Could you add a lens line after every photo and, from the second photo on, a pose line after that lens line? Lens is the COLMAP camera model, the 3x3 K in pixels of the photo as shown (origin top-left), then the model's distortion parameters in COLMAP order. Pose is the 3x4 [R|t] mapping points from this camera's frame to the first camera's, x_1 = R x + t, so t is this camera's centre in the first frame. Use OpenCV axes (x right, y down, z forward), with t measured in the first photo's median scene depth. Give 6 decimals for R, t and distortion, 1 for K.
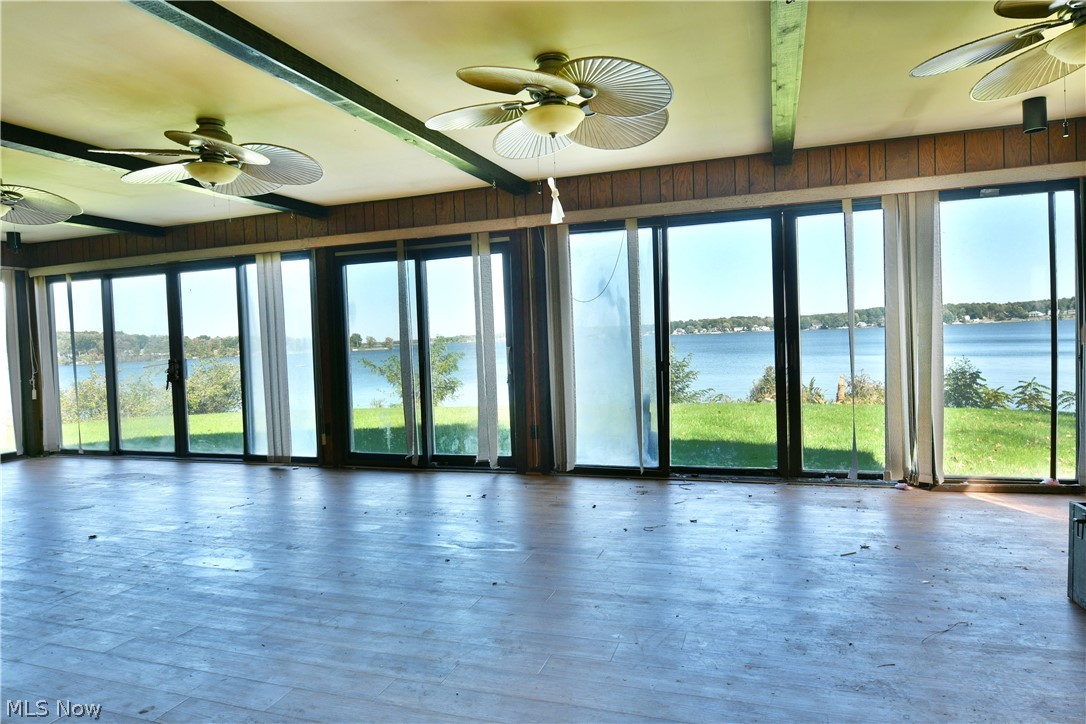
lens RADIAL K [[671.6, 0, 559.1], [0, 671.6, 352.5], [0, 0, 1]] dist [-0.013507, -0.004539]
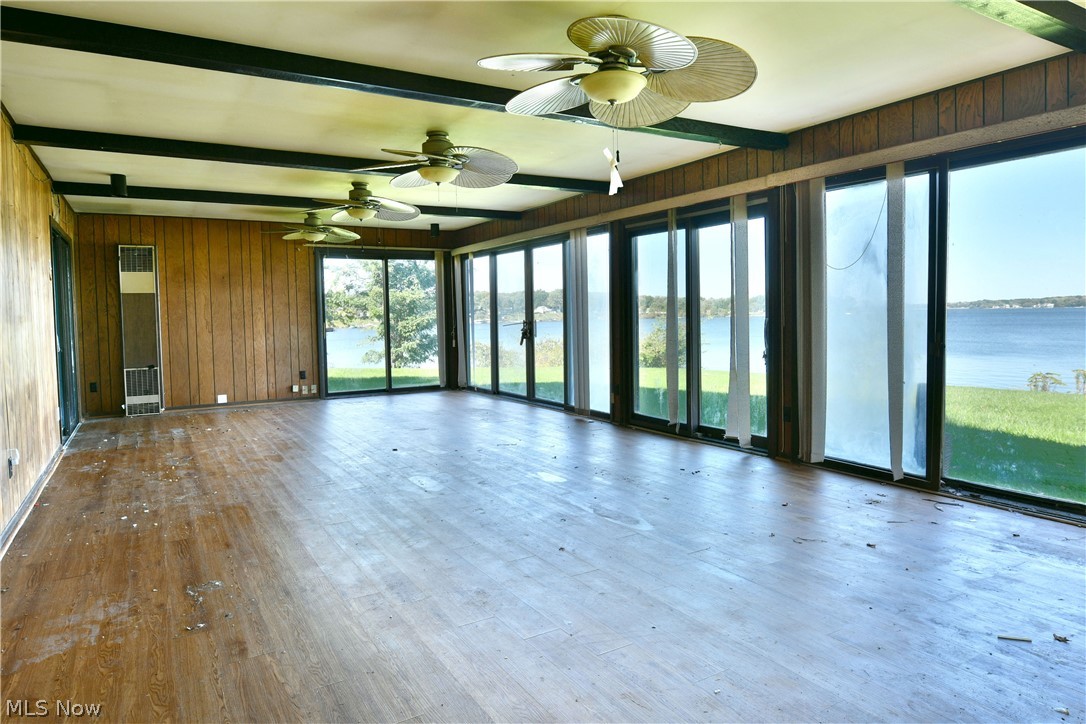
lens RADIAL K [[671.6, 0, 545.1], [0, 671.6, 348.5], [0, 0, 1]] dist [-0.013507, -0.004539]
pose [[0.761280, 0.057148, -0.645901, 0.300833], [-0.024362, 0.997926, 0.059580, -0.015731], [0.647966, -0.029621, 0.761093, 0.109095]]
